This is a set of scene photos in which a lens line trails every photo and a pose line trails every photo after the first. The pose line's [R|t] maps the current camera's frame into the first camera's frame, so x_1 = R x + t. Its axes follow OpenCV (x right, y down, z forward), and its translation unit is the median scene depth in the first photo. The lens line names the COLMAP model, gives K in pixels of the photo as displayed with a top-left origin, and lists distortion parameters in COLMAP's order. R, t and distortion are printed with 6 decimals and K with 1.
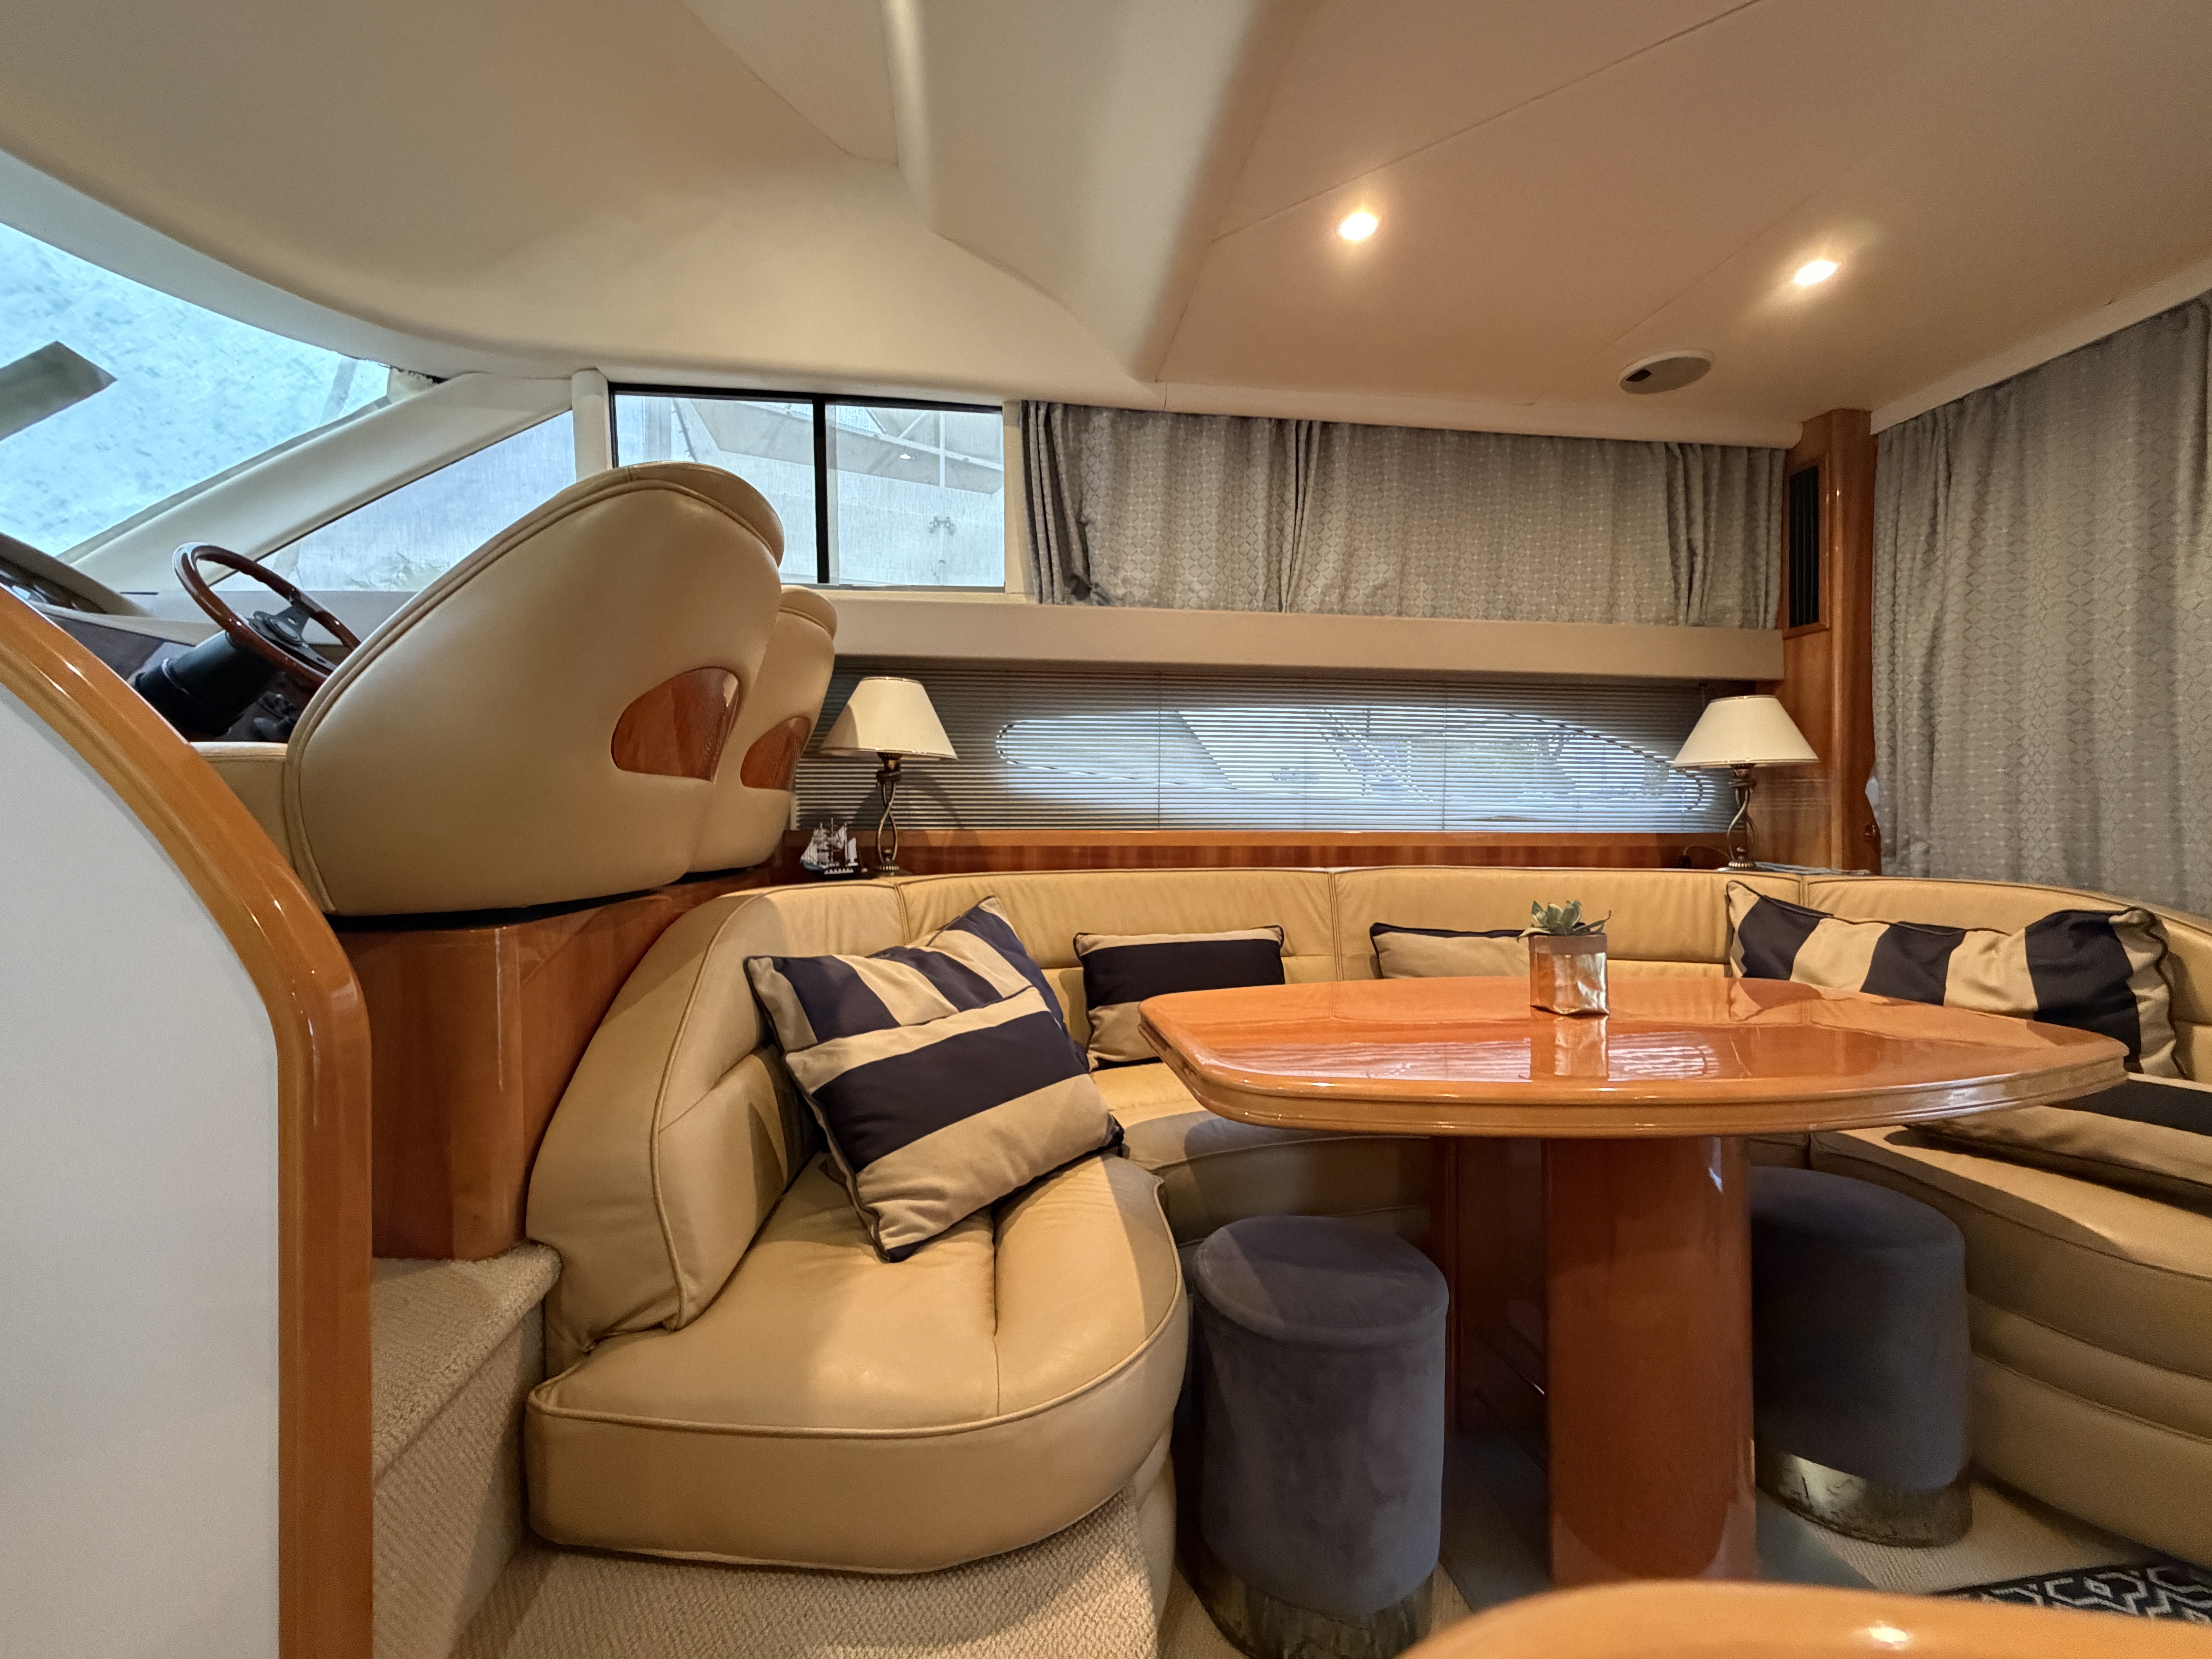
lens RADIAL K [[869.4, 0, 1106.0], [0, 869.4, 829.5], [0, 0, 1]] dist [-0.002583, -0.000199]
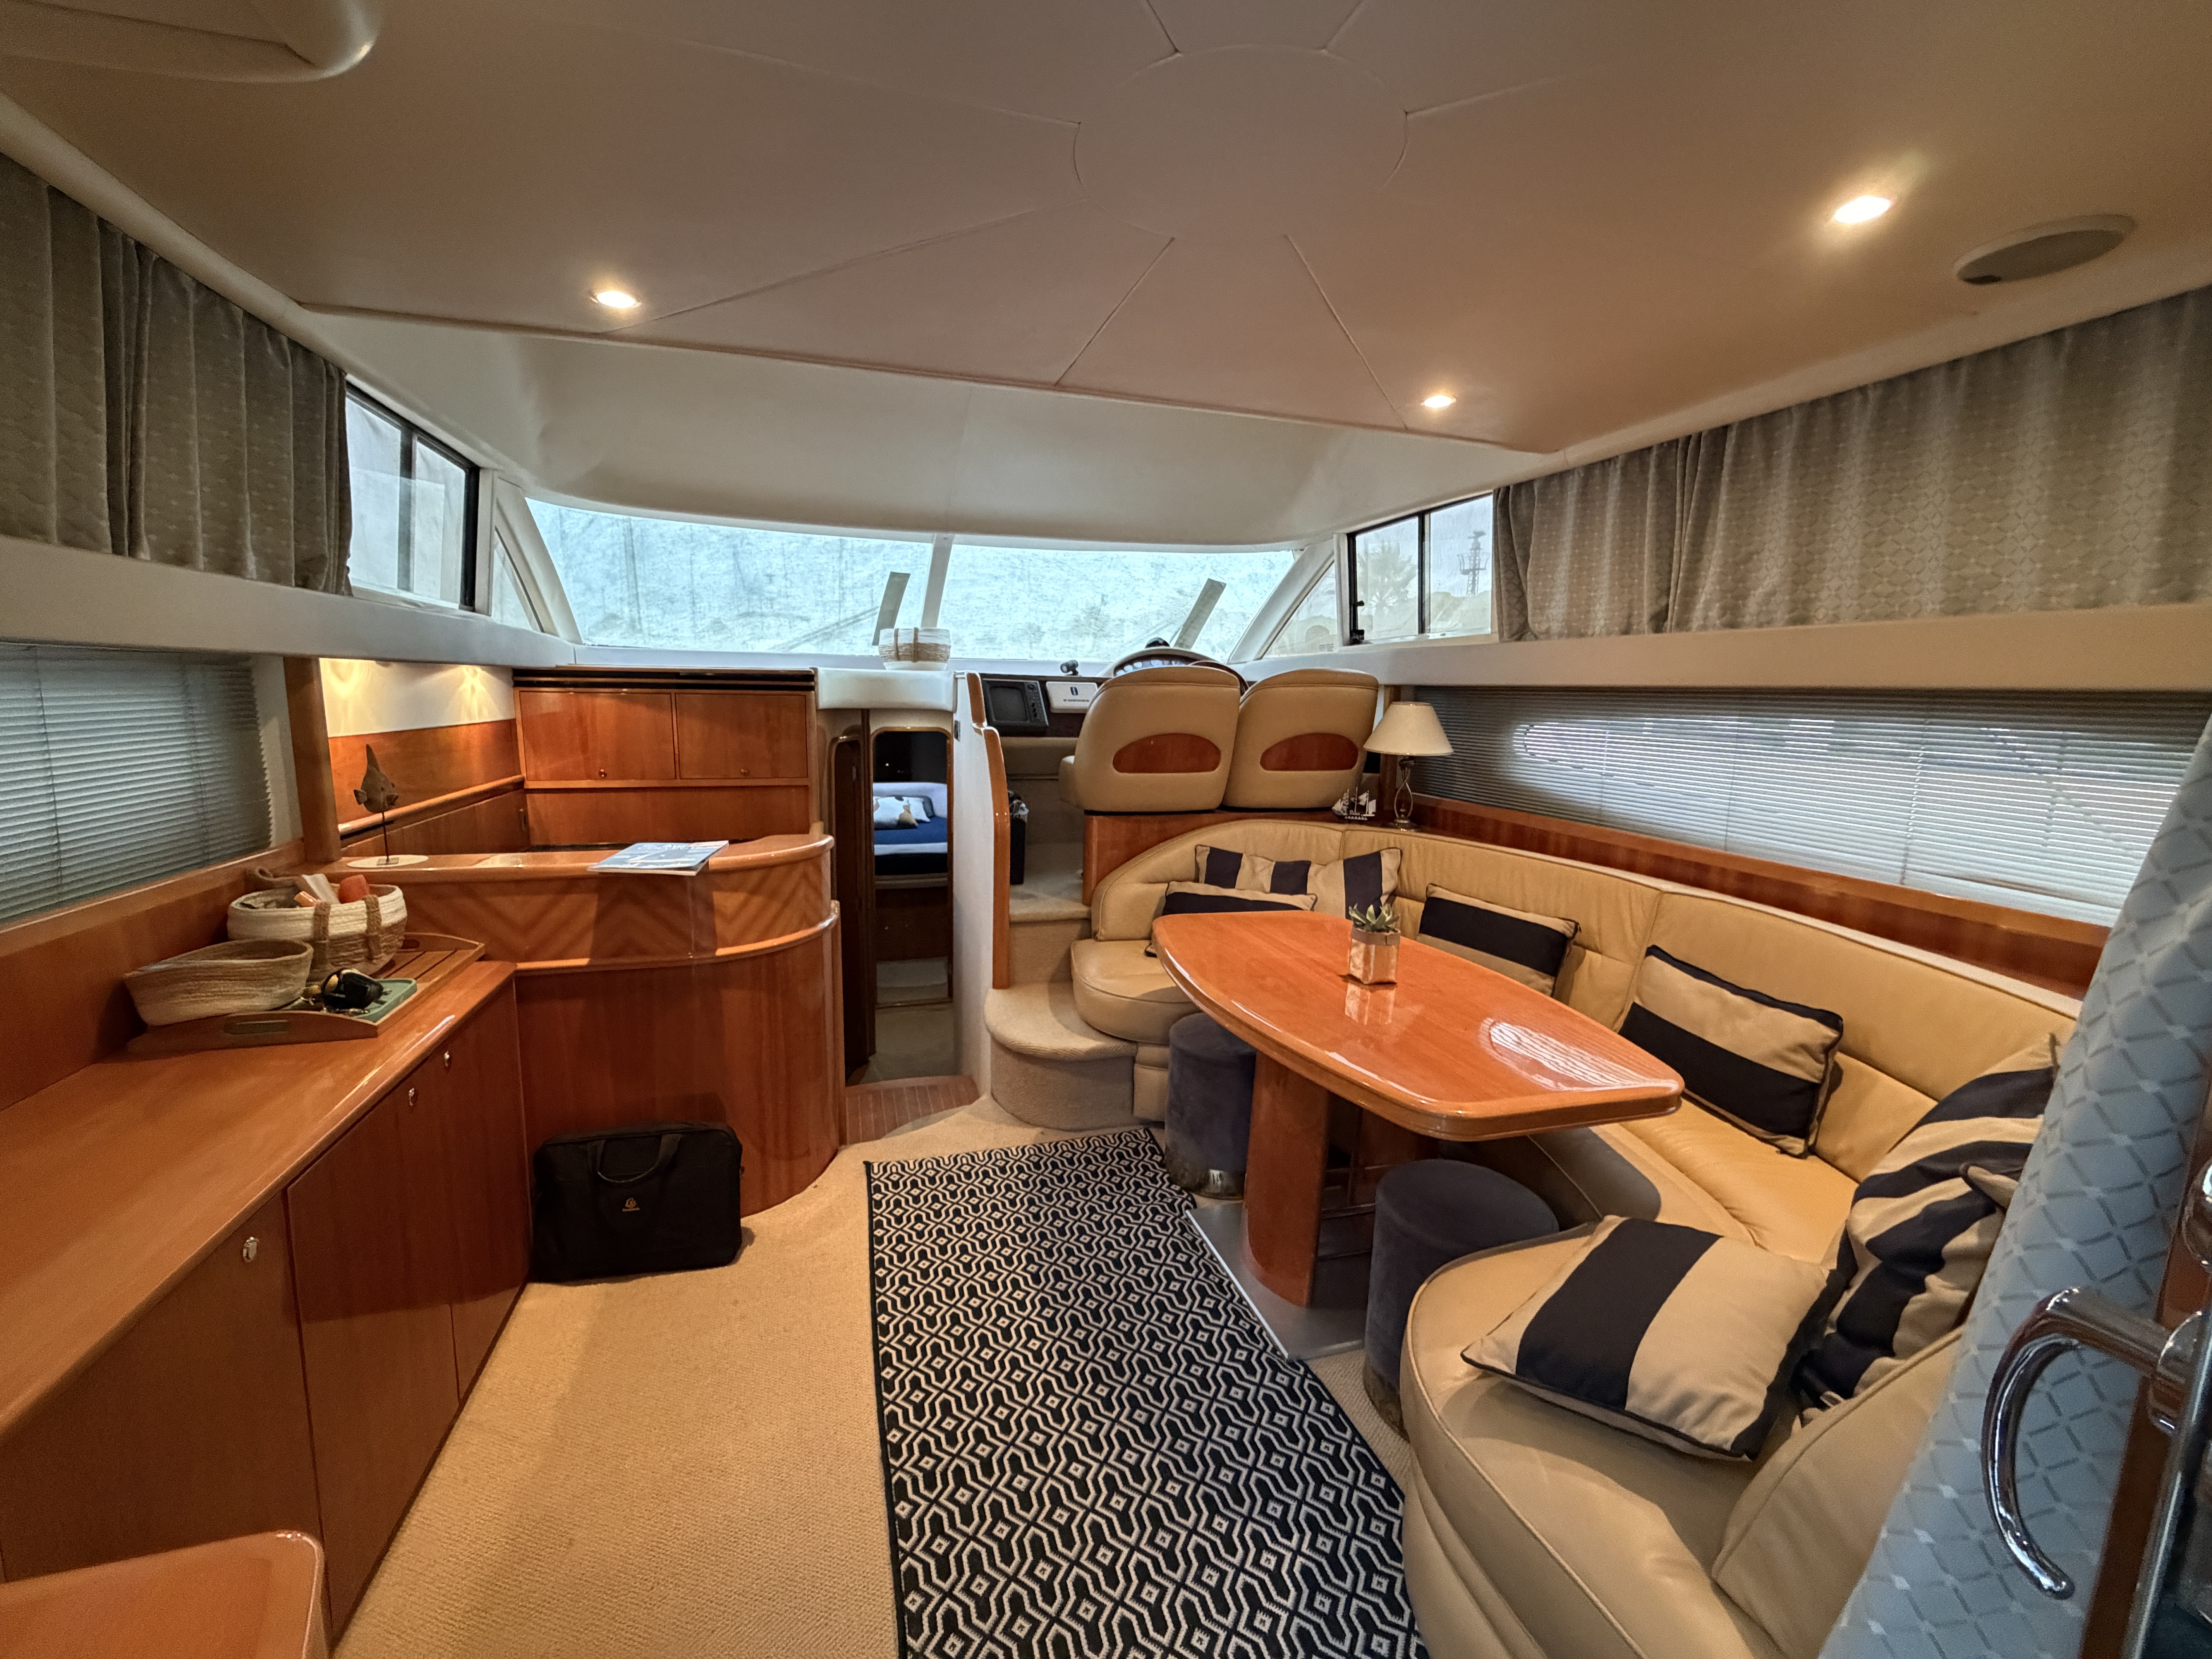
lens RADIAL K [[902.8, 0, 1106.0], [0, 902.8, 829.5], [0, 0, 1]] dist [0.000278, 0.000002]
pose [[0.169498, 0.152720, -0.973626, 1.208775], [-0.052897, 0.987906, 0.145751, -0.146255], [0.984110, 0.026797, 0.175526, 0.178004]]
